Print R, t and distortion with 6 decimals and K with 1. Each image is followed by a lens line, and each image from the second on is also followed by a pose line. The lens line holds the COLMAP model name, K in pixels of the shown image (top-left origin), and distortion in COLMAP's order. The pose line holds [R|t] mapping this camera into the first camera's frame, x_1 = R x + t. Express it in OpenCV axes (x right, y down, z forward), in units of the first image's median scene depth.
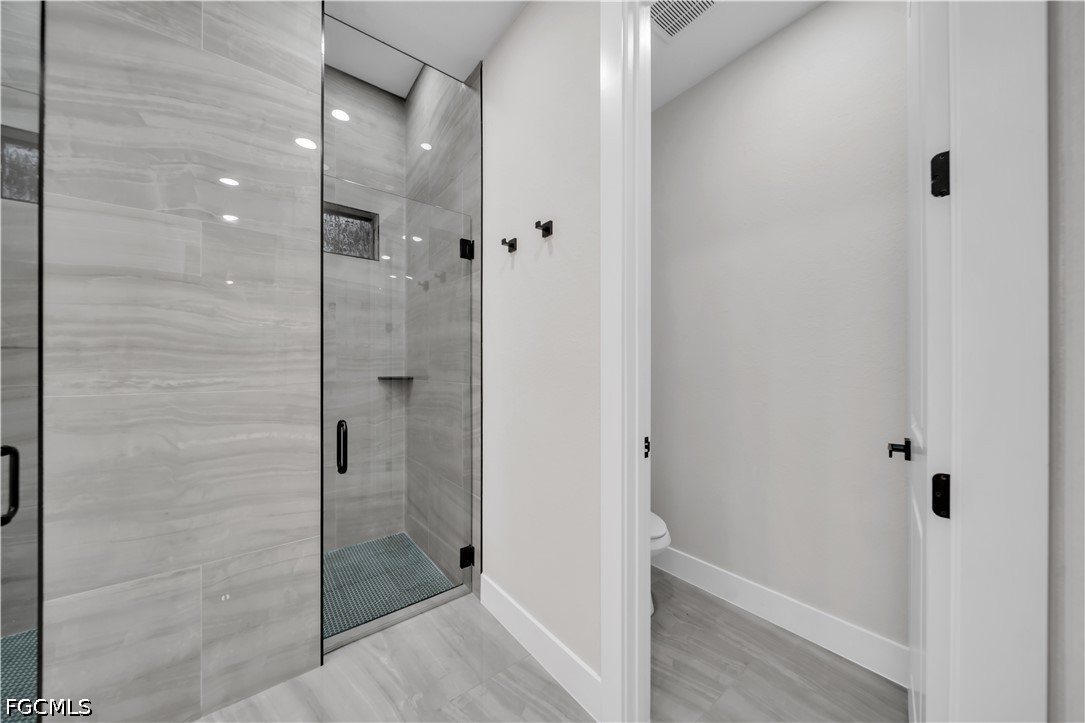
lens RADIAL K [[373.9, 0, 546.6], [0, 373.9, 367.7], [0, 0, 1]] dist [-0.001709, -0.000417]
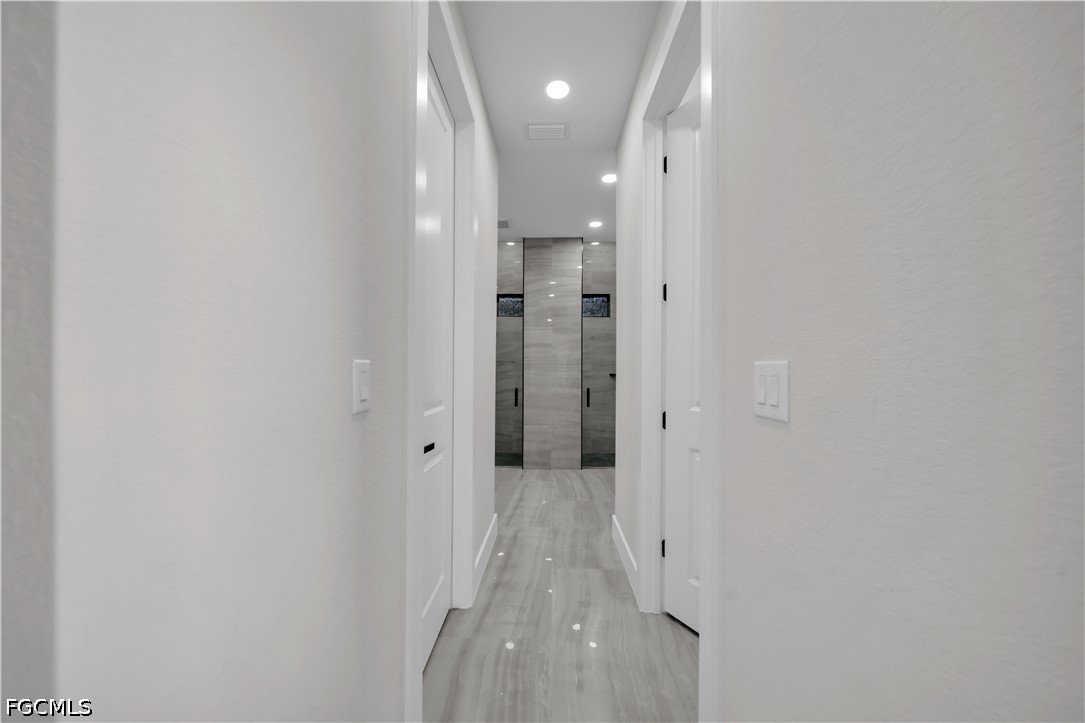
lens RADIAL K [[373.9, 0, 546.6], [0, 373.9, 367.7], [0, 0, 1]] dist [-0.001709, -0.000417]
pose [[0.775636, 0.001355, -0.631179, 0.939372], [-0.002174, 0.999997, -0.000525, -0.011678], [0.631176, 0.001780, 0.775637, -1.316719]]
